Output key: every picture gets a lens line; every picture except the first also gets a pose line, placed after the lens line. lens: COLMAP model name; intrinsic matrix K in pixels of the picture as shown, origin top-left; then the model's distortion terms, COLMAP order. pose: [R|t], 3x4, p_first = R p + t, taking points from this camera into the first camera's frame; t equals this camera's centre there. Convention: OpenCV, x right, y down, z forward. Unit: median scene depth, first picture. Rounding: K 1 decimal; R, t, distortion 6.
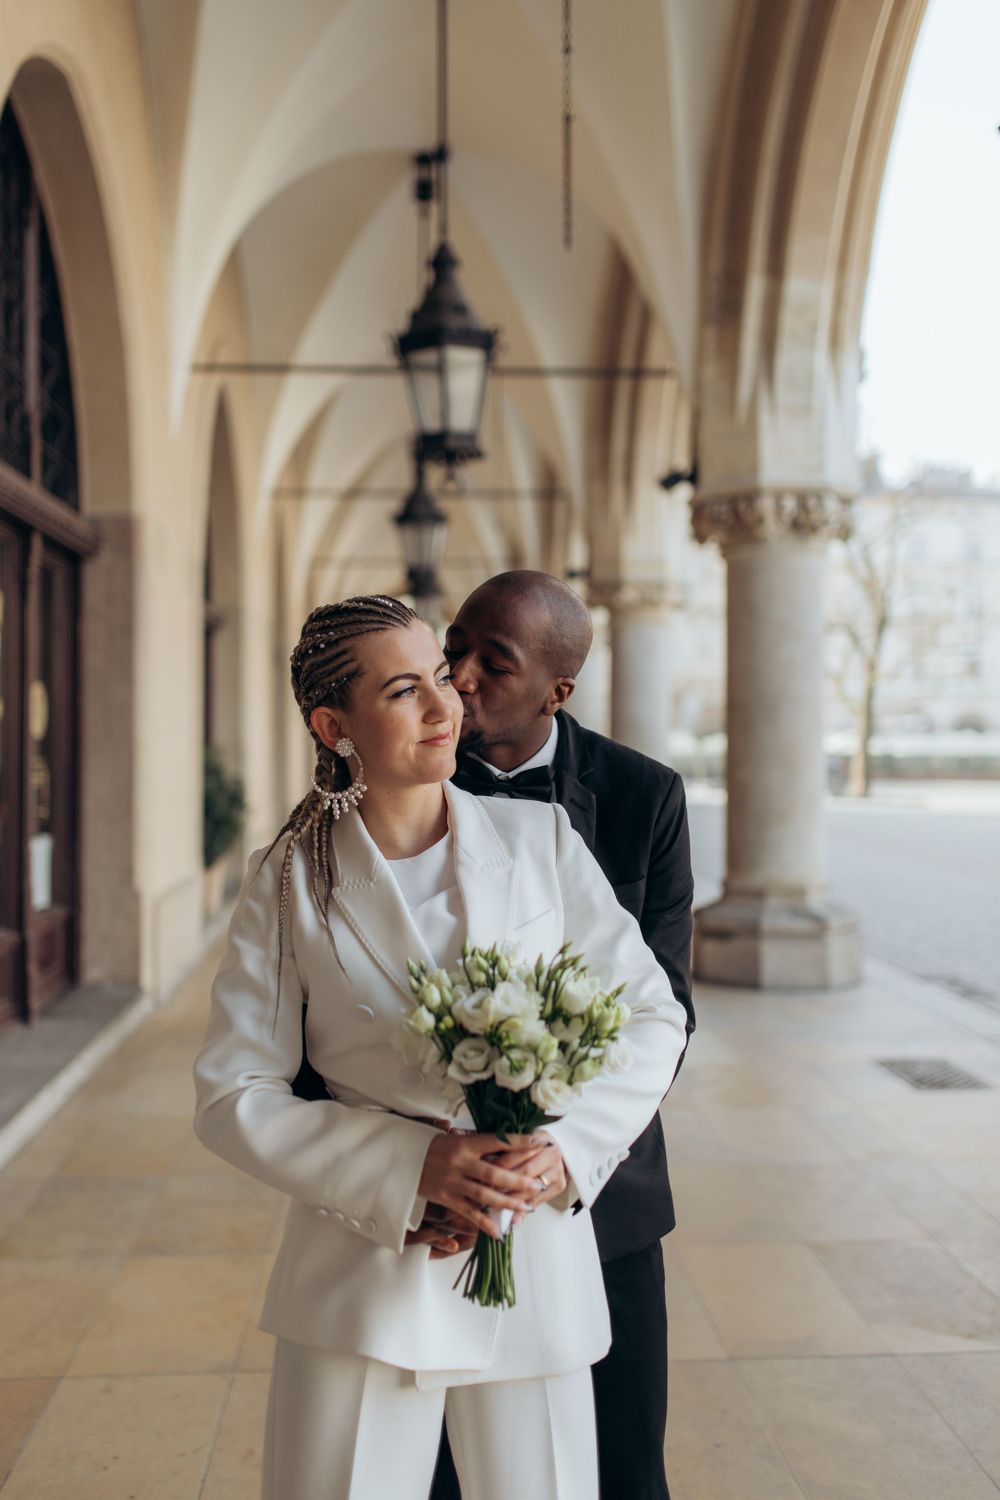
lens RADIAL K [[1451.8, 0, 502.0], [0, 1451.8, 749.5], [0, 0, 1]] dist [-0.004622, 0.009812]
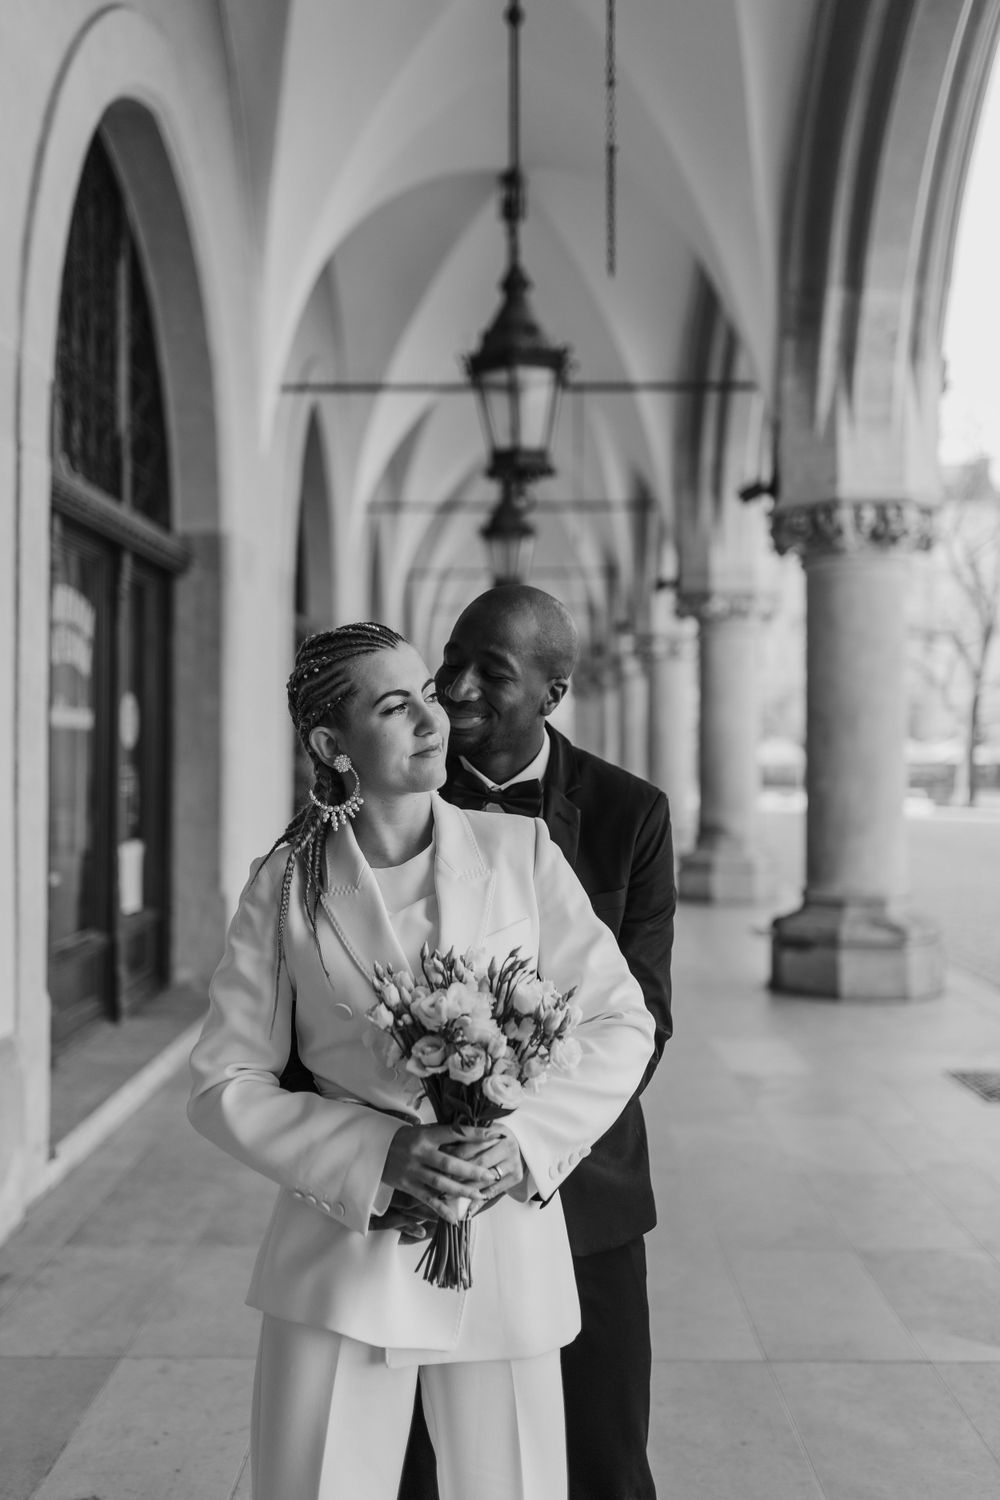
lens RADIAL K [[1444.3, 0, 502.6], [0, 1444.3, 750.2], [0, 0, 1]] dist [0.000202, -0.001056]
pose [[0.997318, 0.001925, -0.073165, 0.021352], [-0.002284, 0.999986, -0.004823, -0.001540], [0.073155, 0.004977, 0.997308, -0.012423]]
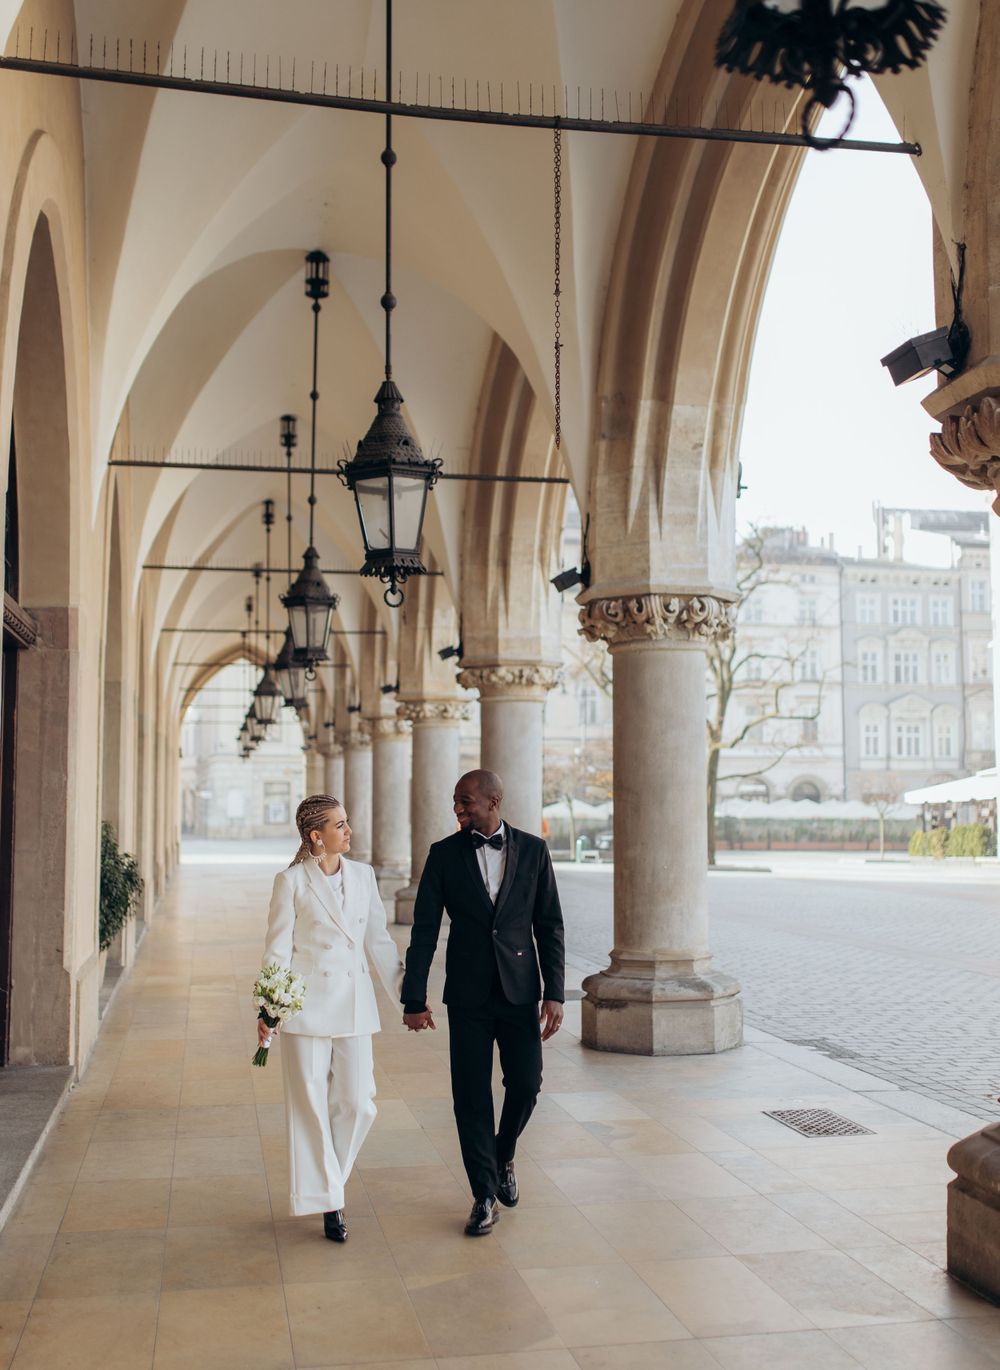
lens RADIAL K [[1559.8, 0, 542.2], [0, 1559.8, 723.3], [0, 0, 1]] dist [-0.007116, 0.021780]
pose [[0.989150, 0.007535, 0.146713, -0.080105], [0.000880, 0.998362, -0.057210, -0.014235], [-0.146904, 0.056719, 0.987523, -0.154010]]
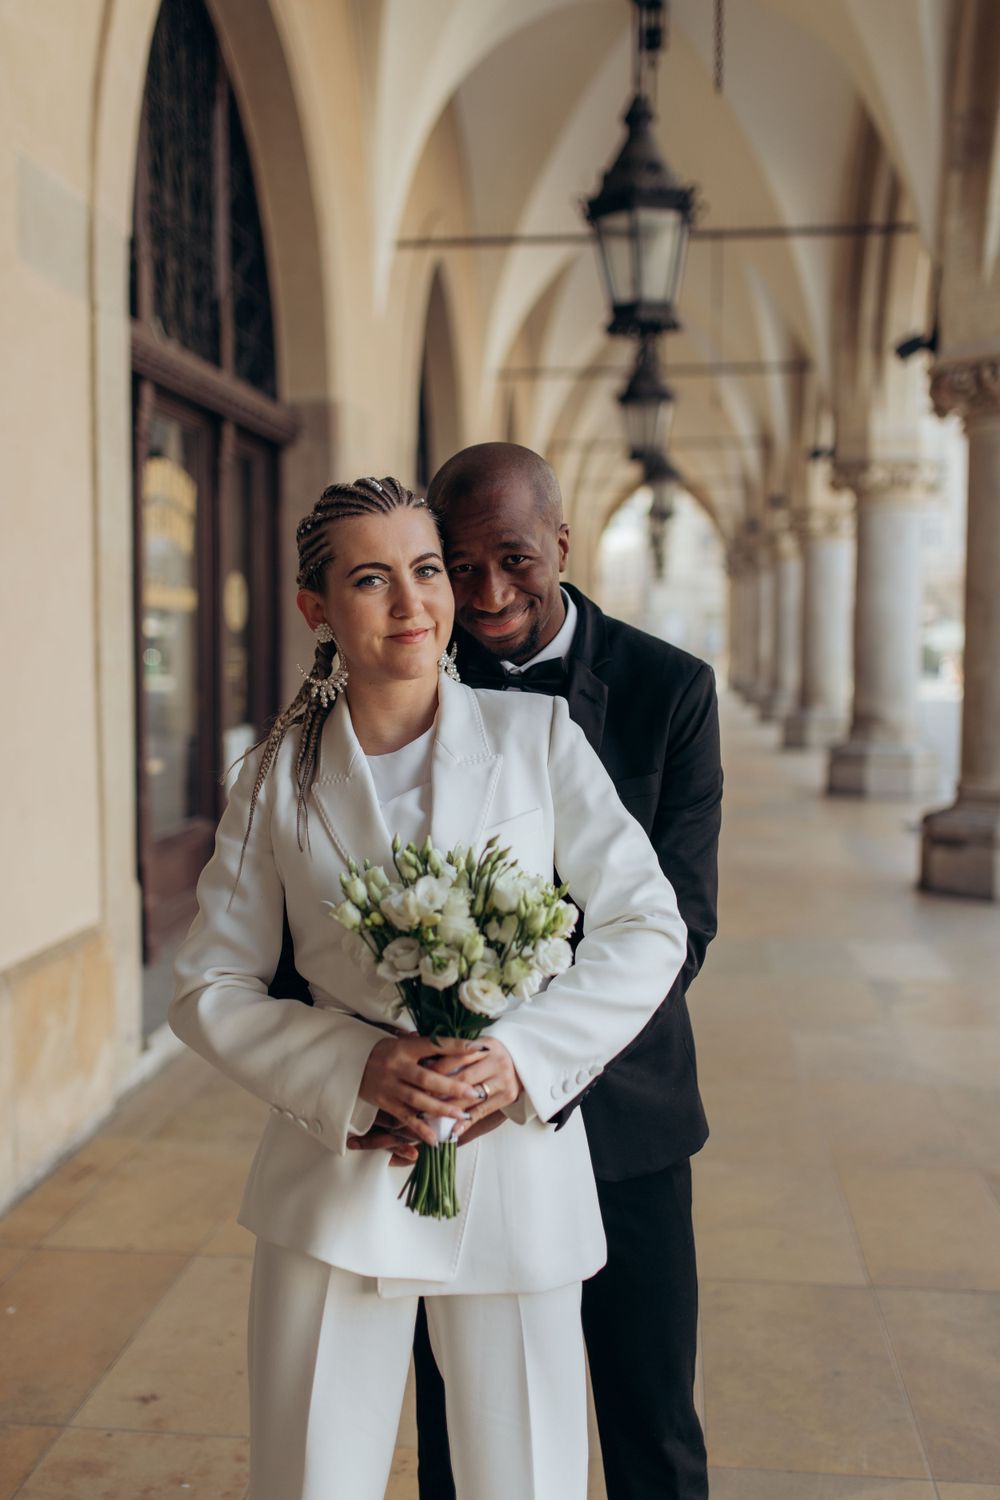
lens RADIAL K [[1507.9, 0, 503.2], [0, 1507.9, 748.2], [0, 0, 1]] dist [-0.004739, 0.013042]
pose [[0.984490, 0.014594, -0.174830, 0.040570], [-0.002327, 0.997533, 0.070166, 0.000327], [0.175423, -0.068671, 0.982095, 0.007167]]
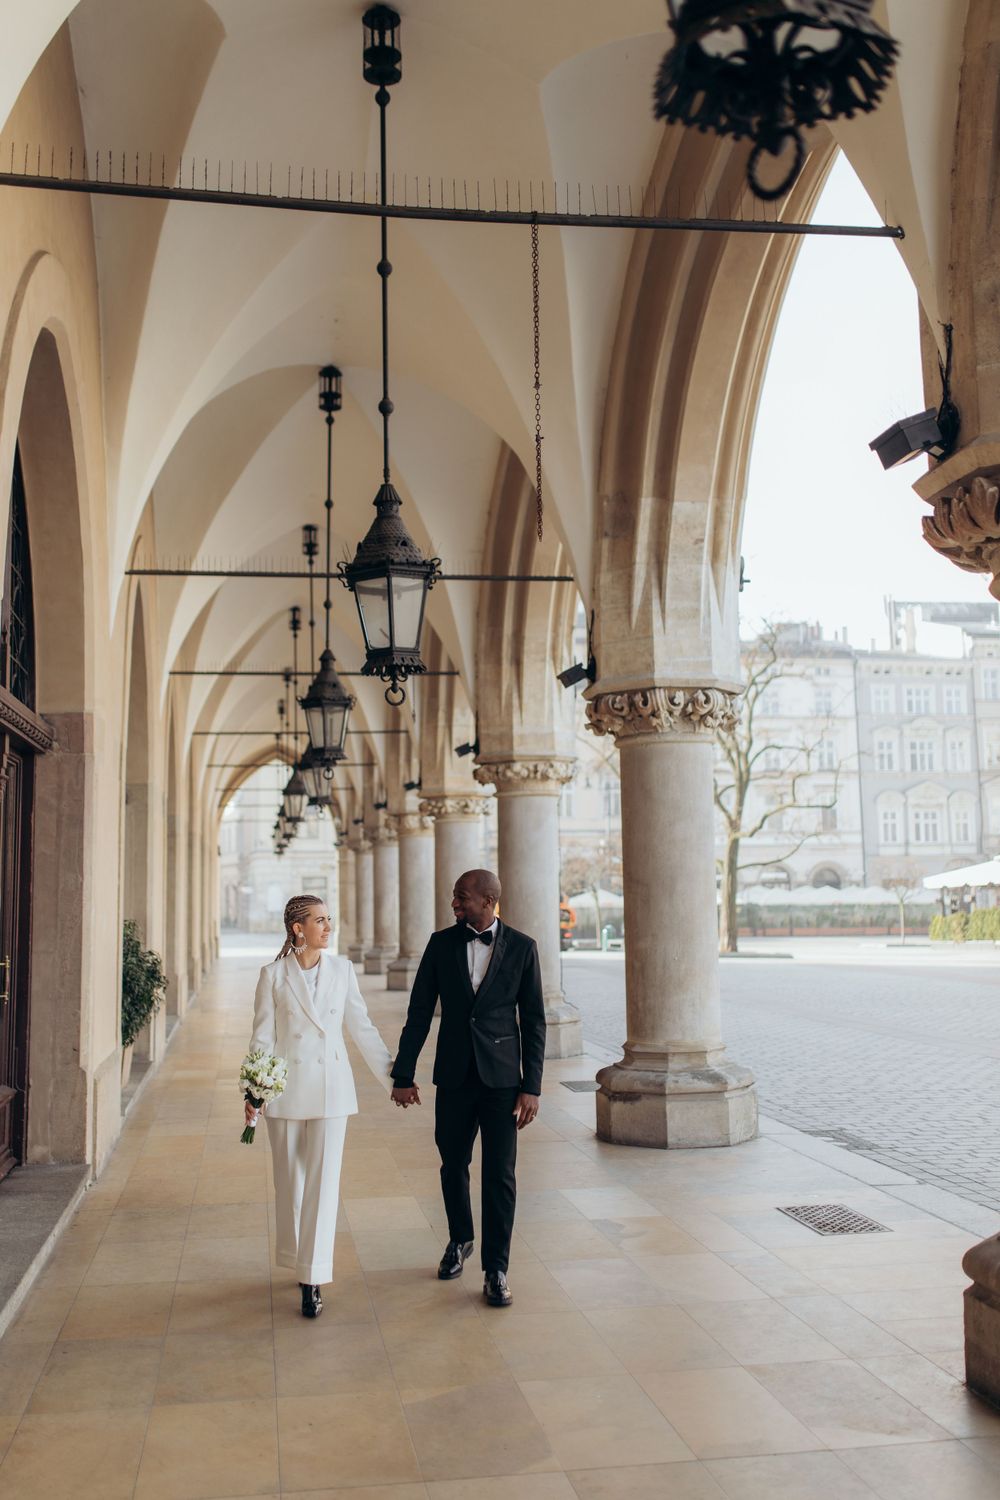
lens RADIAL K [[1493.9, 0, 497.8], [0, 1493.9, 750.4], [0, 0, 1]] dist [-0.004477, 0.013587]
pose [[0.995137, -0.005300, 0.098354, -0.057515], [0.015352, 0.994694, -0.101728, -0.017283], [-0.097293, 0.102743, 0.989938, -0.119268]]
